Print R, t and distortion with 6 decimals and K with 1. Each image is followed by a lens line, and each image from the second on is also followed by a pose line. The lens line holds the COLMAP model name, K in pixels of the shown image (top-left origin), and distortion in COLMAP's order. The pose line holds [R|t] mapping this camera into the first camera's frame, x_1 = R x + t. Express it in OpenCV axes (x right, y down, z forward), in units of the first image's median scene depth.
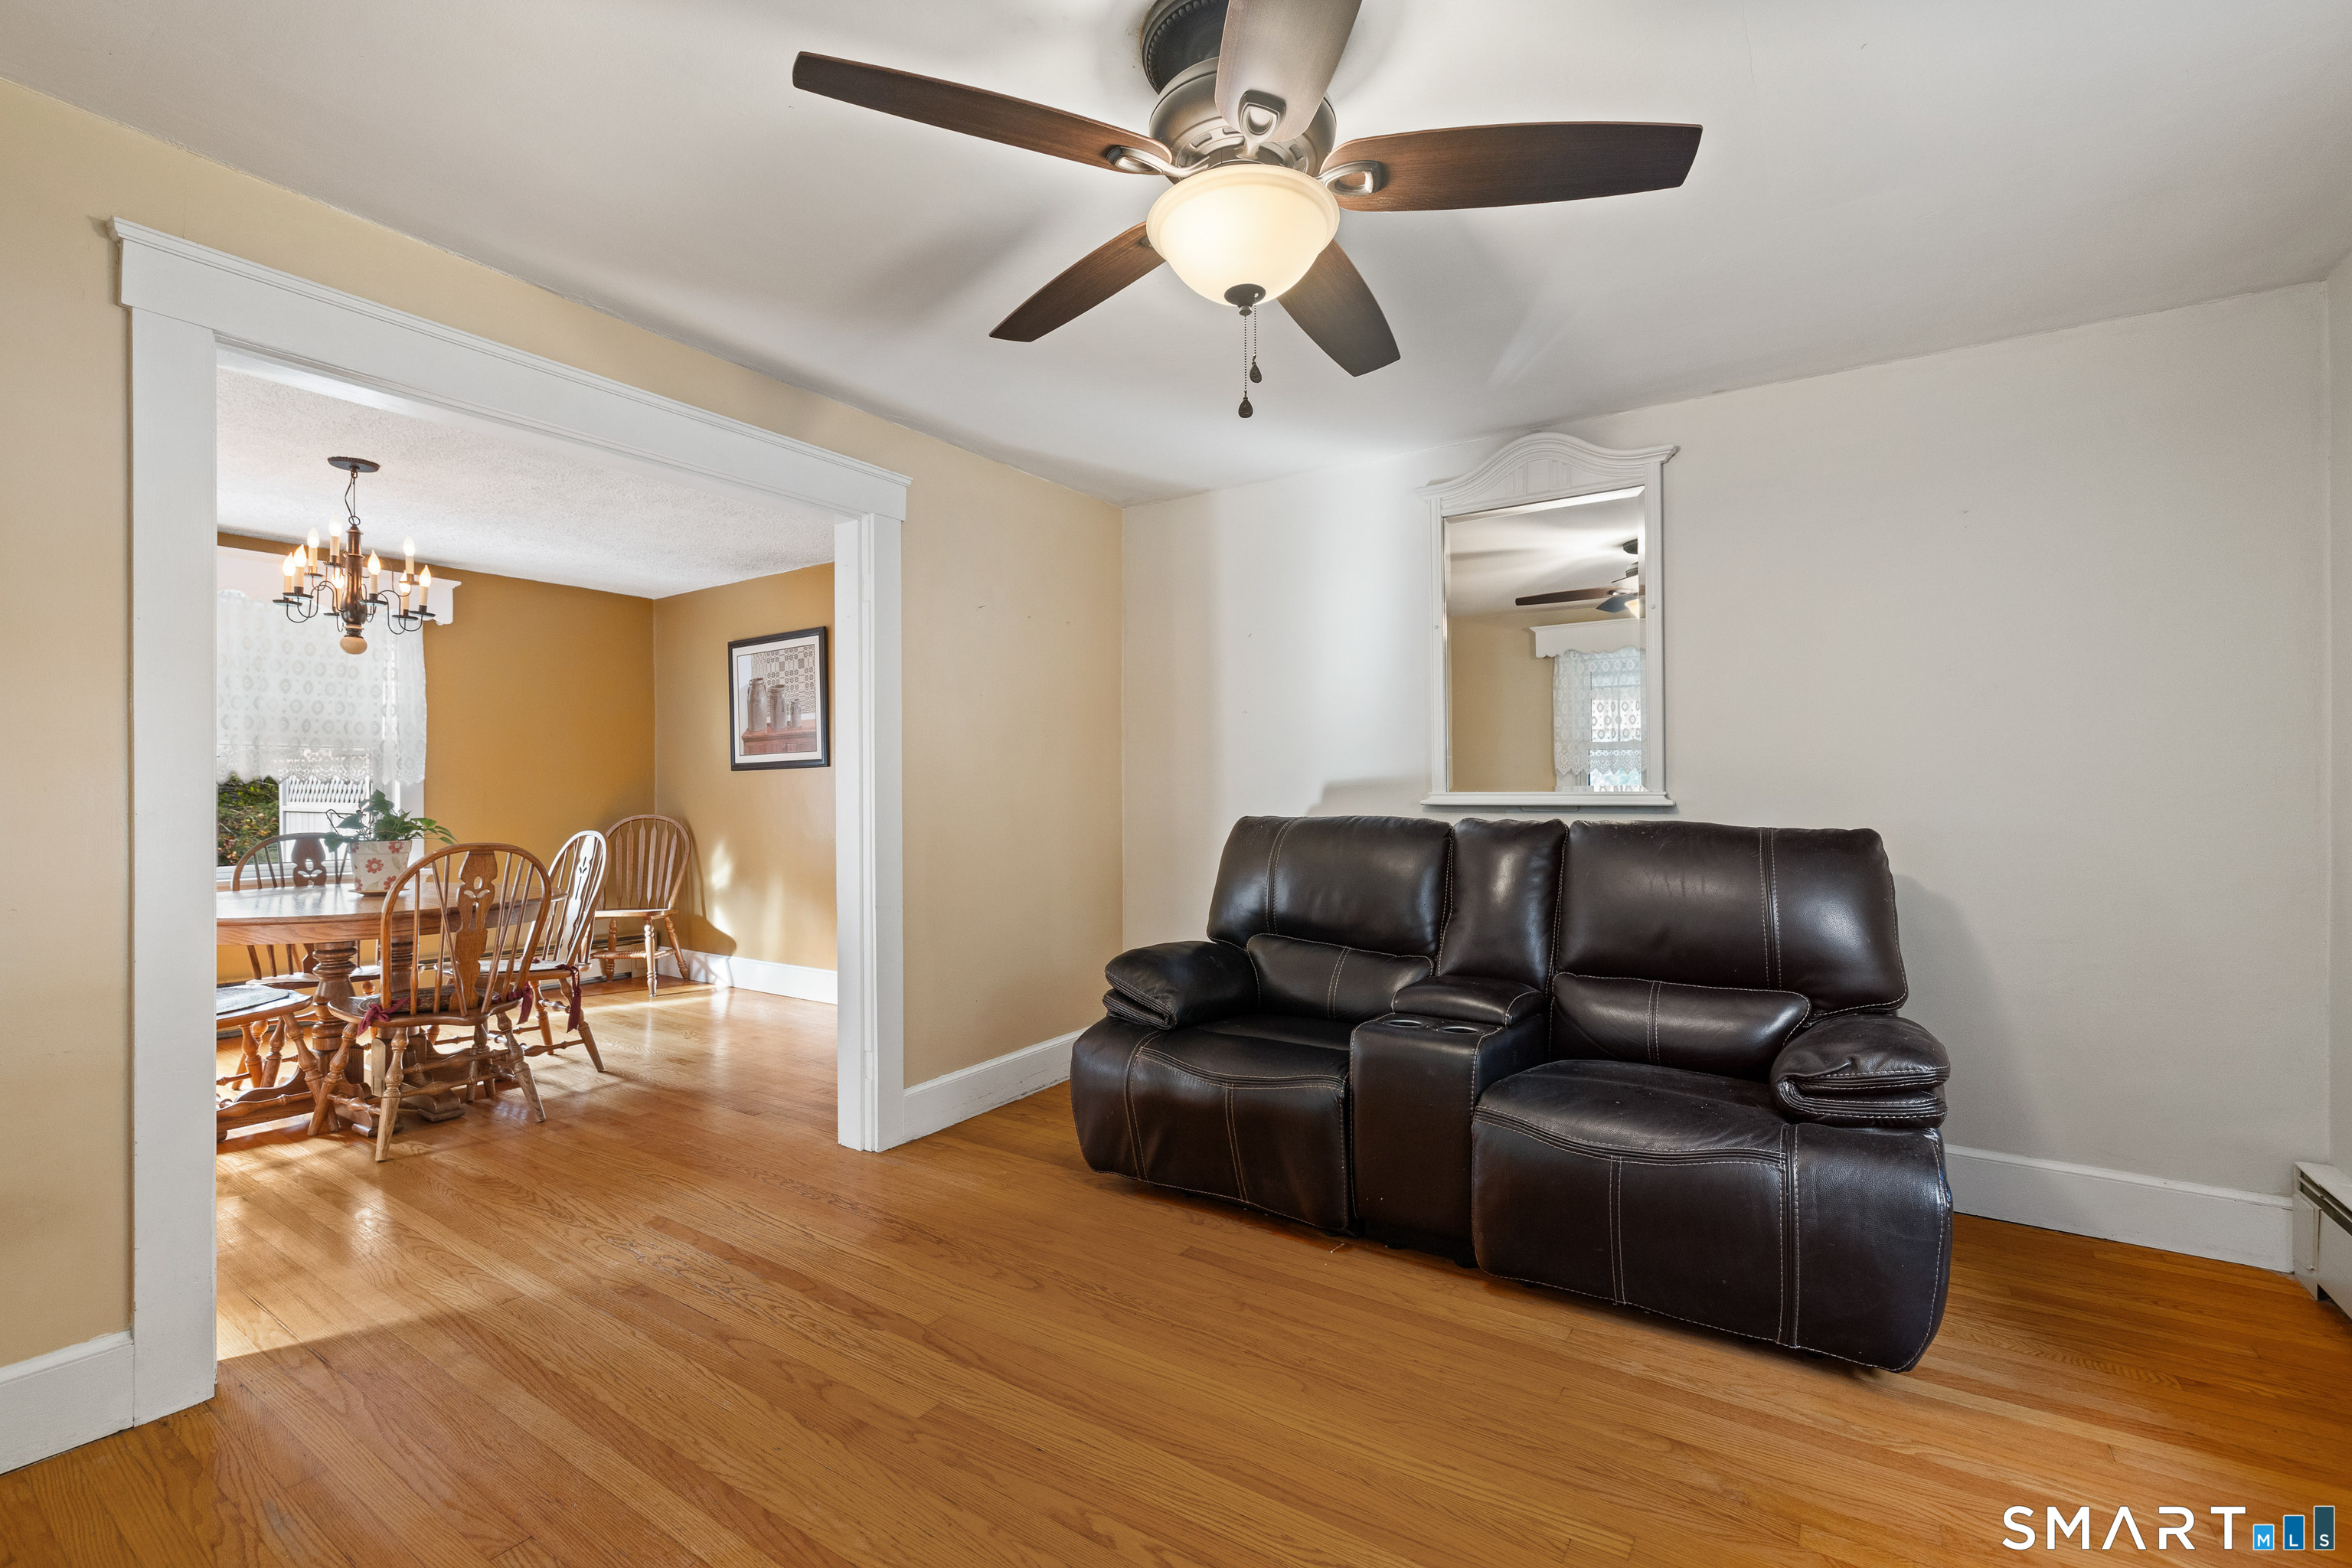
lens RADIAL K [[1021.3, 0, 1174.0], [0, 1021.3, 783.0], [0, 0, 1]] dist [-0.004328, 0.002055]
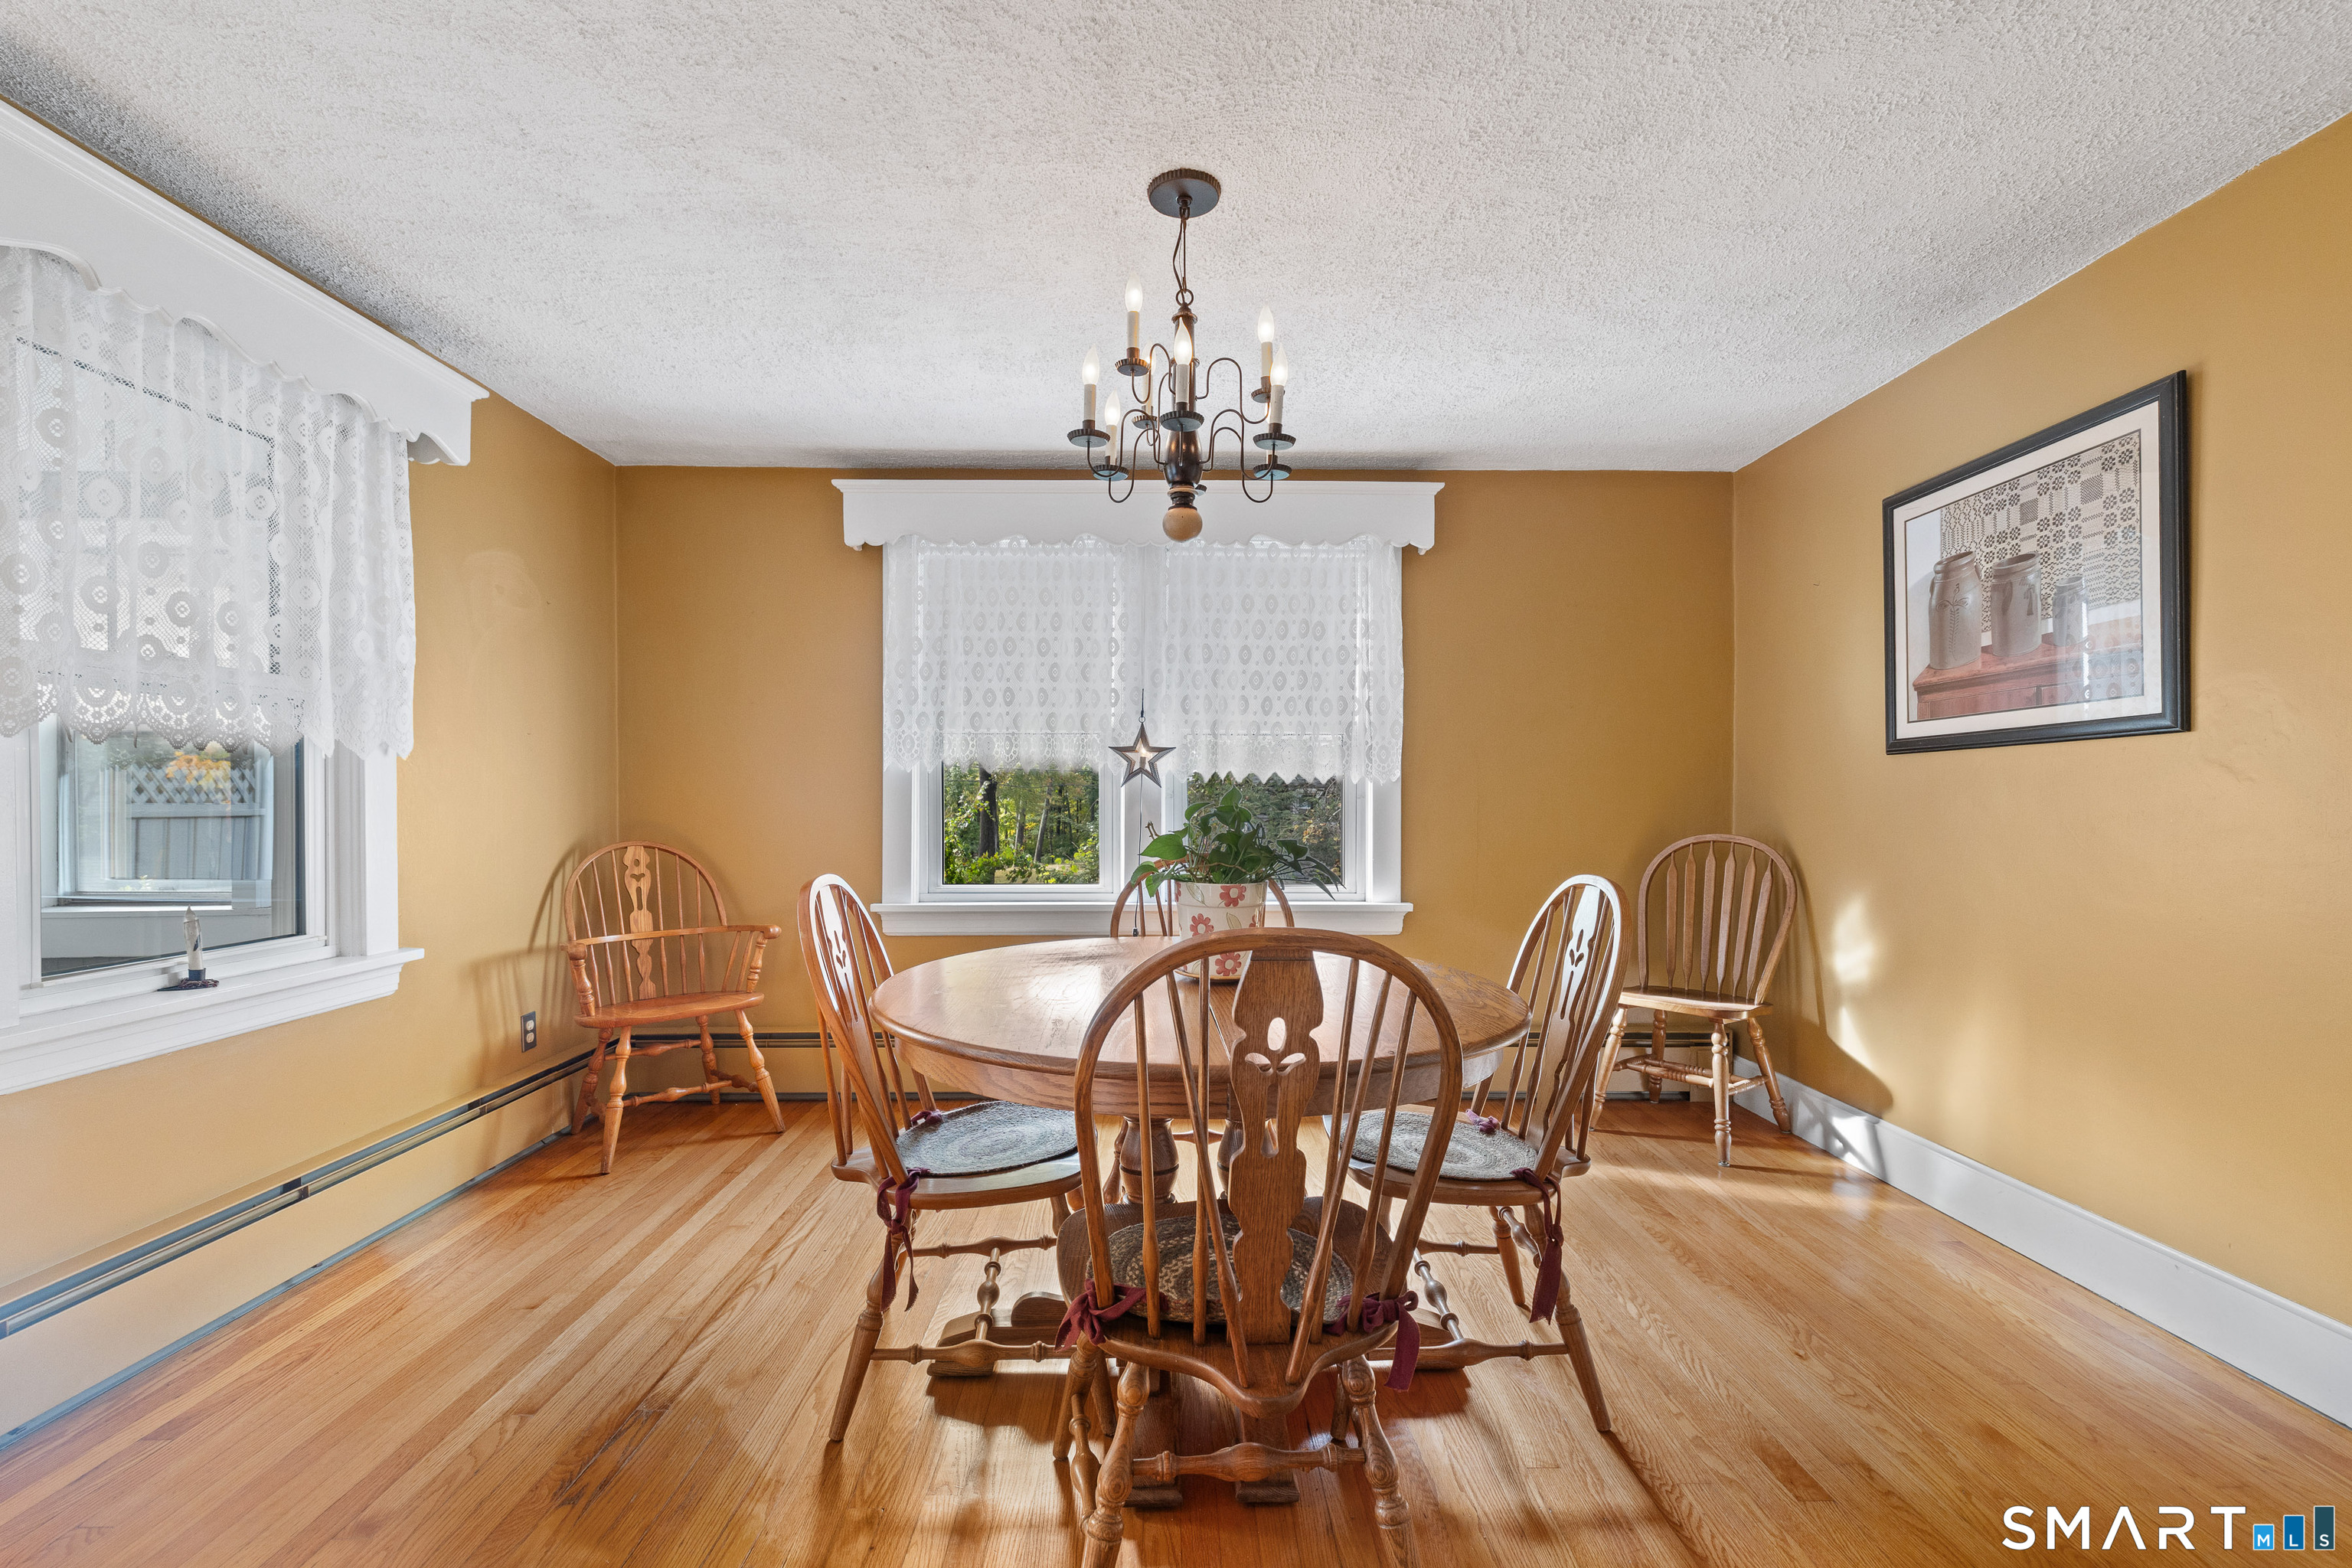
lens RADIAL K [[1021.3, 0, 1174.5], [0, 1021.3, 810.5], [0, 0, 1]] dist [-0.004328, 0.002055]
pose [[0.566254, 0.015961, -0.824077, -0.227548], [-0.000243, 0.999816, 0.019198, 0.006320], [0.824231, -0.010671, 0.566153, 0.444325]]
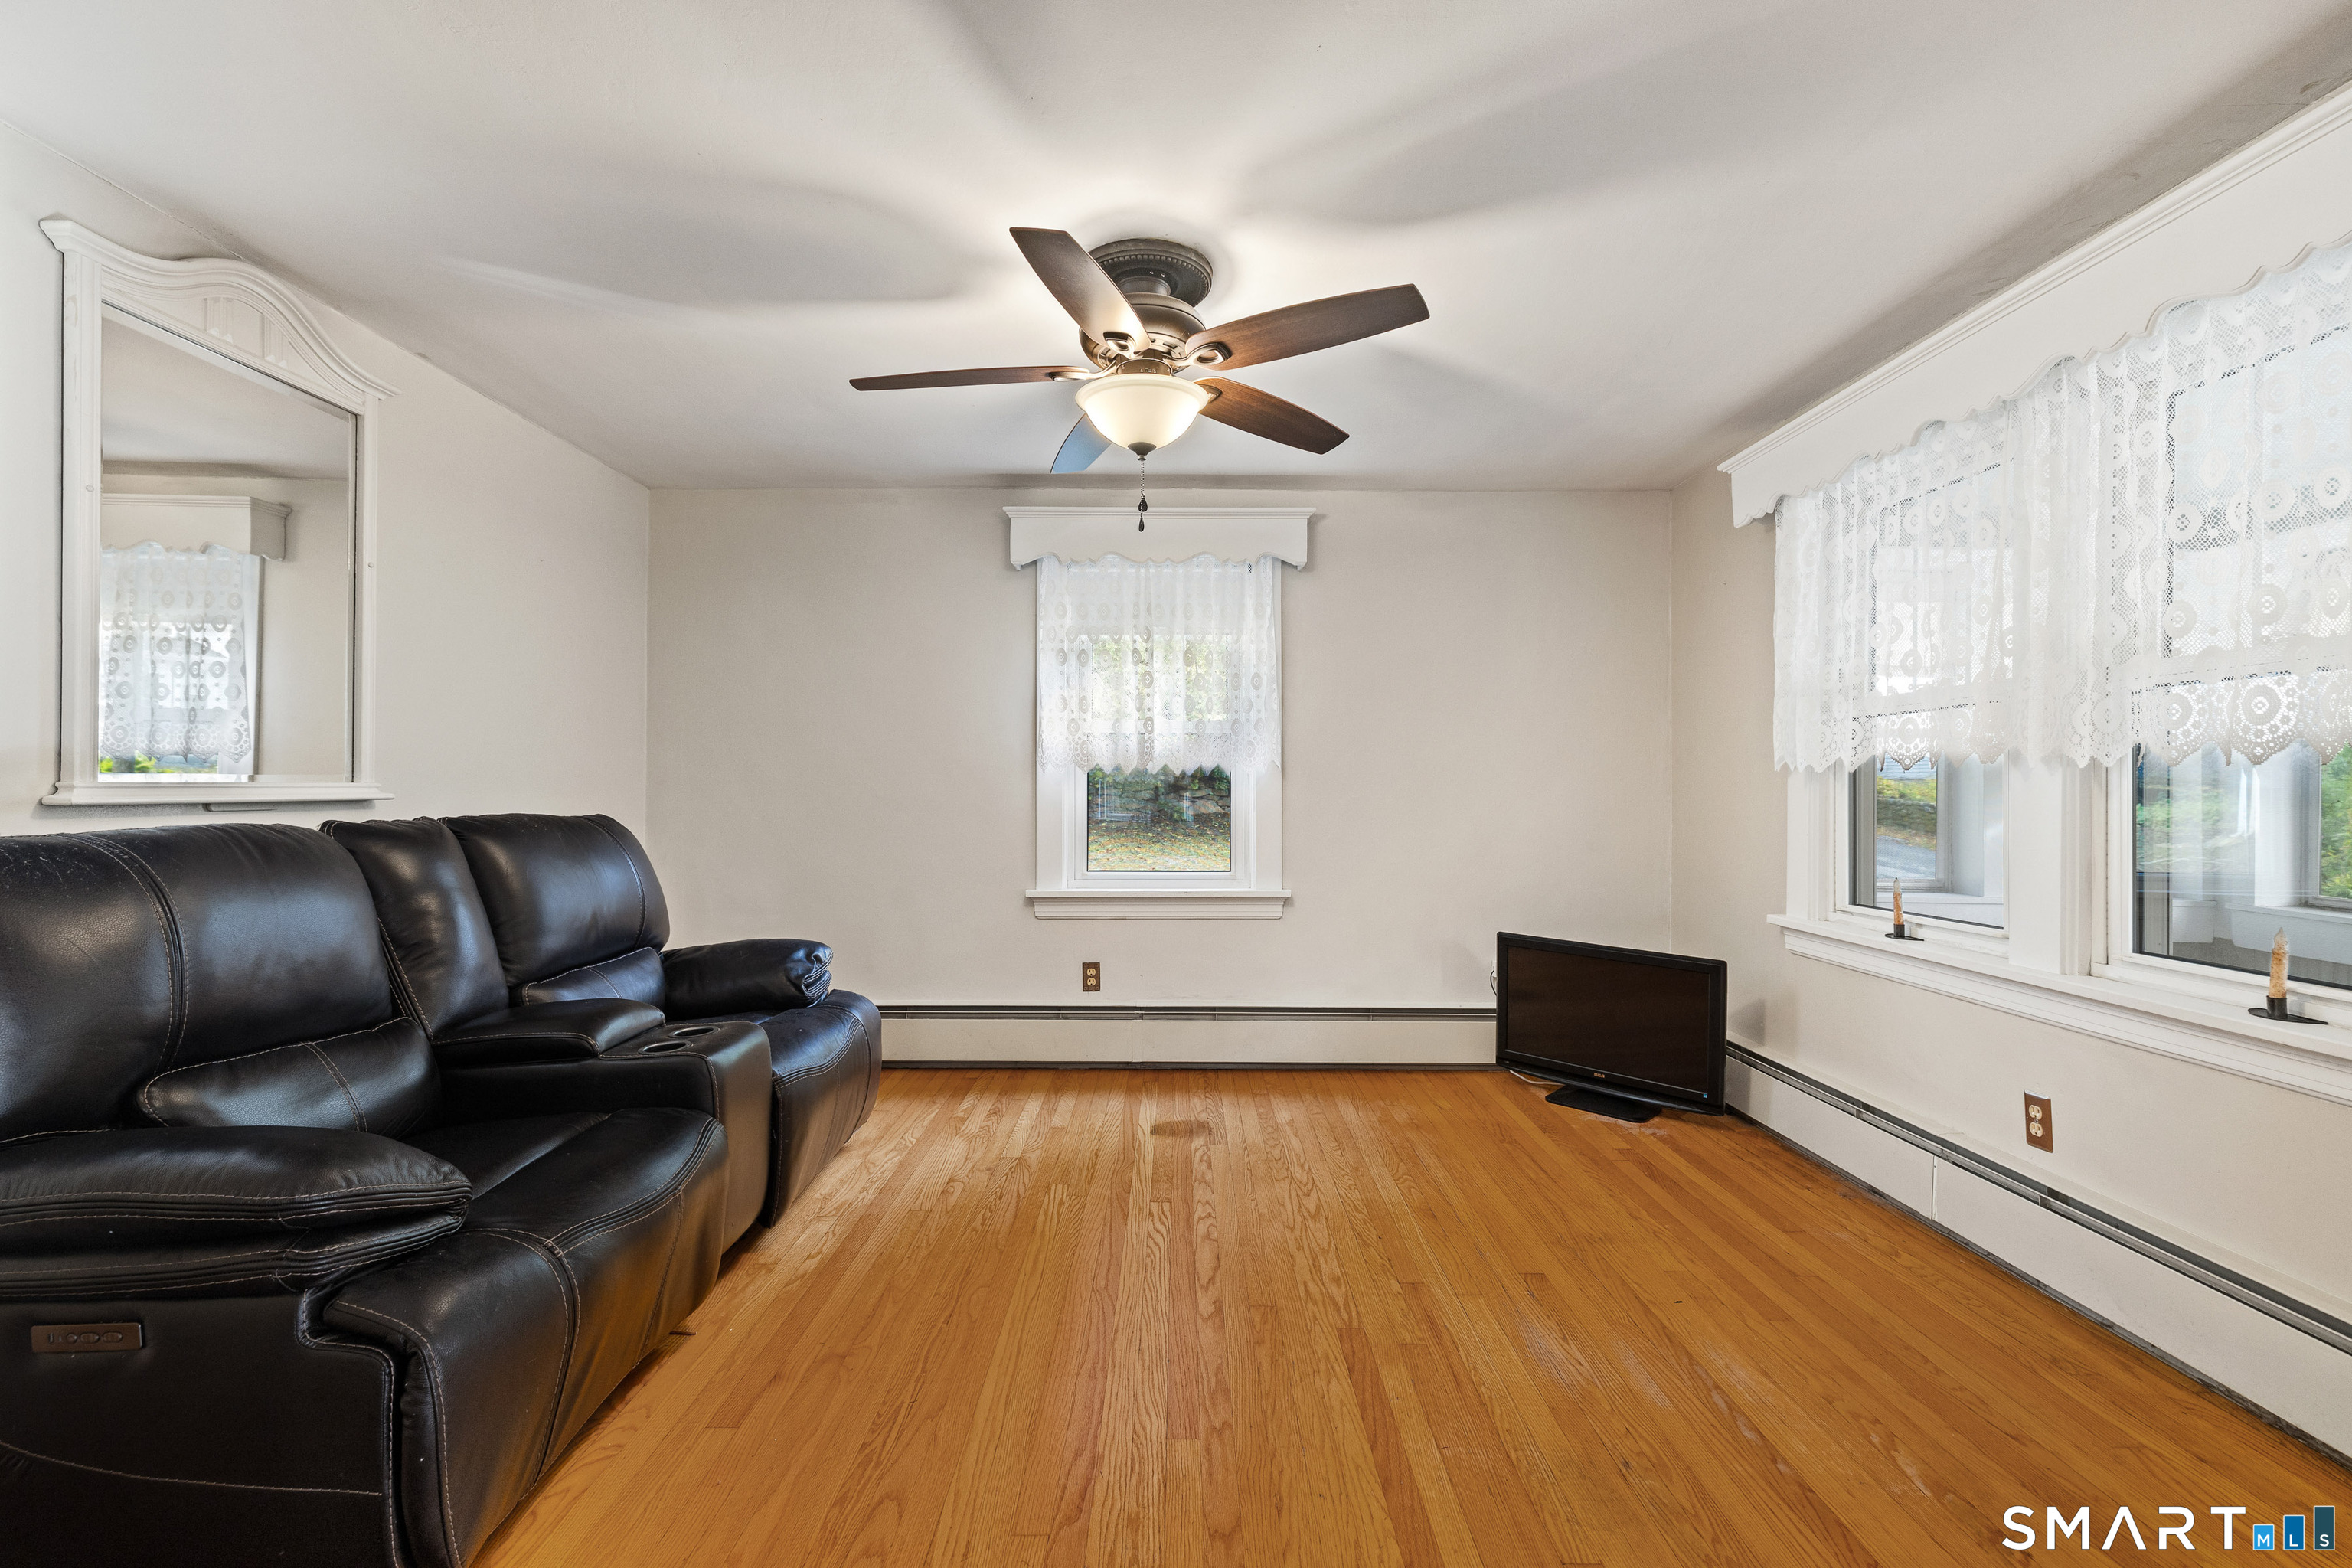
lens RADIAL K [[1021.3, 0, 1173.3], [0, 1021.3, 786.6], [0, 0, 1]] dist [-0.004328, 0.002055]
pose [[-0.549949, -0.000024, 0.835198, -0.339139], [-0.008533, 0.999948, -0.005589, 0.005999], [-0.835155, -0.010200, -0.549920, 0.507931]]
